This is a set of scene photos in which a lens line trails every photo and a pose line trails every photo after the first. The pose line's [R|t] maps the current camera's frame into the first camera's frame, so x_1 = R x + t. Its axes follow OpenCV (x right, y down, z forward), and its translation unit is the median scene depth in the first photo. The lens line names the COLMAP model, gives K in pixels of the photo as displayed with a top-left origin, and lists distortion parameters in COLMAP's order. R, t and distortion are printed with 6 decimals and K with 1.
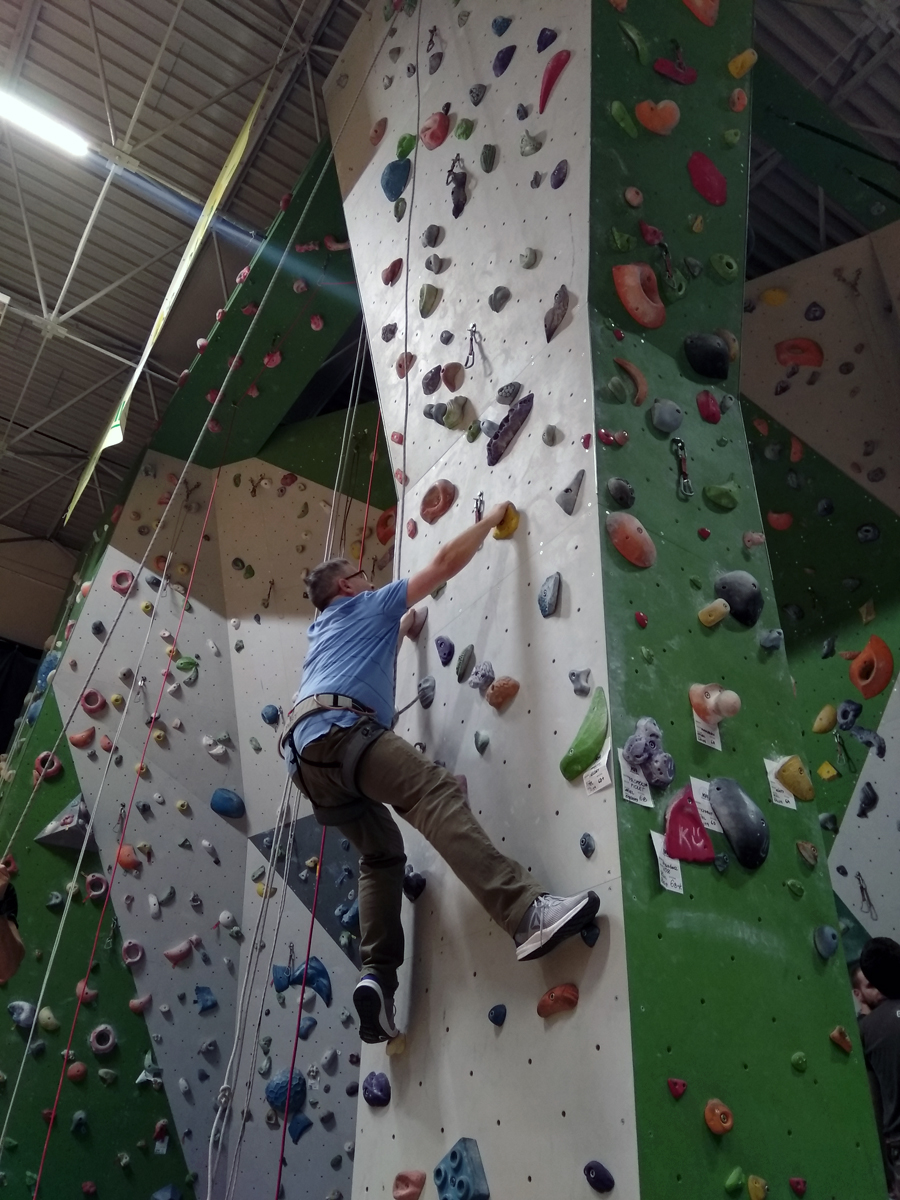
lens RADIAL K [[924.4, 0, 441.7], [0, 924.4, 603.5], [0, 0, 1]] dist [0.127774, -0.217190]
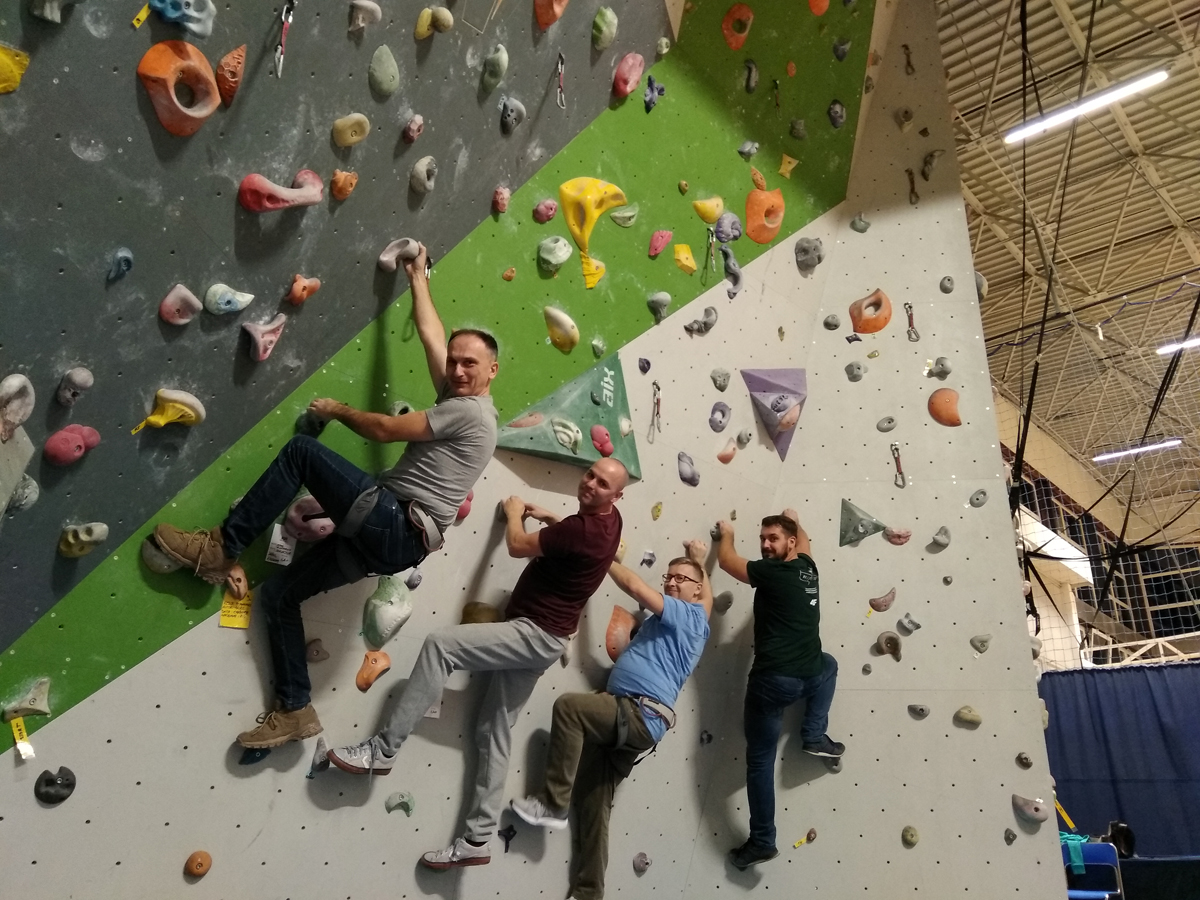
lens RADIAL K [[921.7, 0, 602.9], [0, 921.7, 455.3], [0, 0, 1]] dist [0.127743, -0.212295]
pose [[-0.243390, 0.321203, 0.915199, -0.185504], [-0.585690, 0.703450, -0.402647, 0.622269], [-0.773129, -0.634024, 0.016913, 0.951968]]
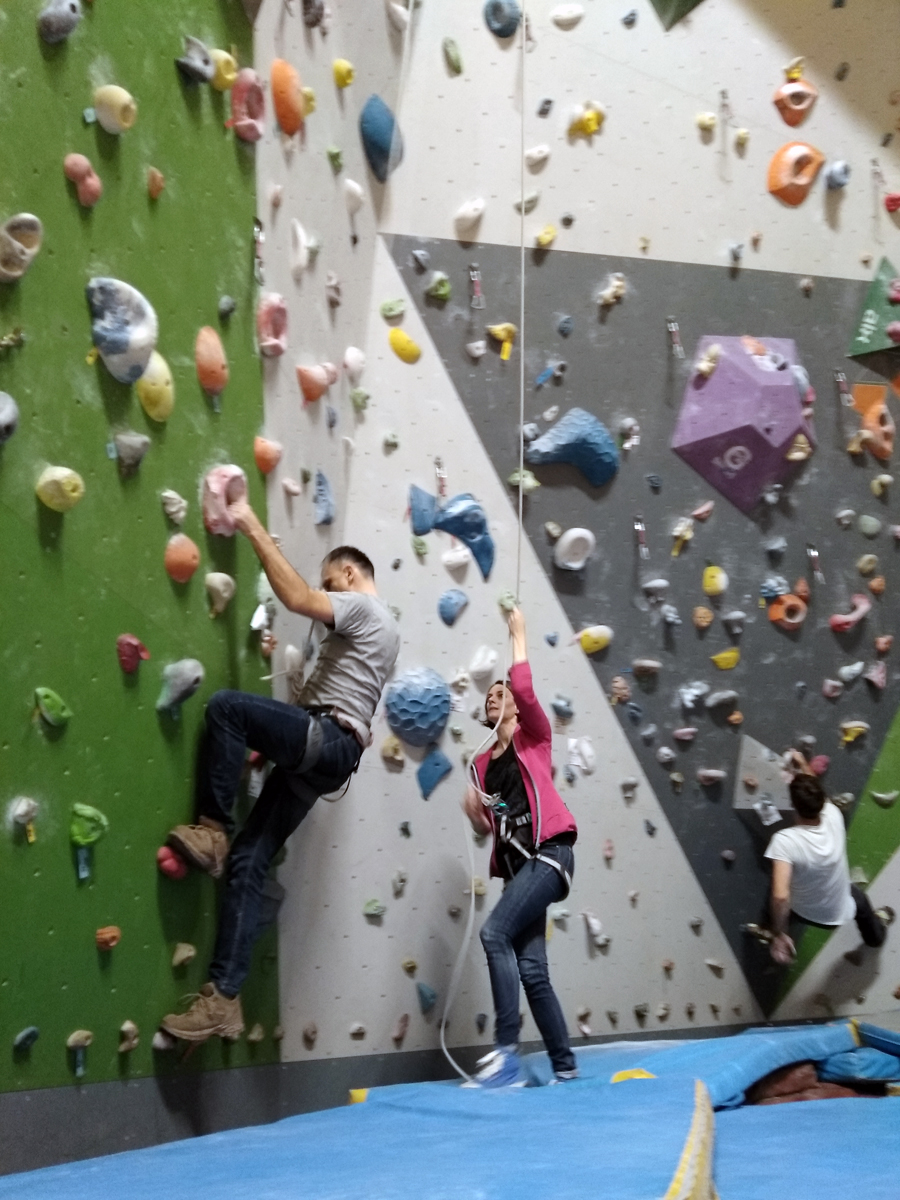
lens RADIAL K [[914.6, 0, 437.2], [0, 914.6, 603.8], [0, 0, 1]] dist [0.124889, -0.198890]
pose [[0.661864, 0.220807, 0.716366, -0.661619], [-0.352463, 0.935077, 0.037427, 0.544071], [-0.661593, -0.277264, 0.696720, 0.806507]]
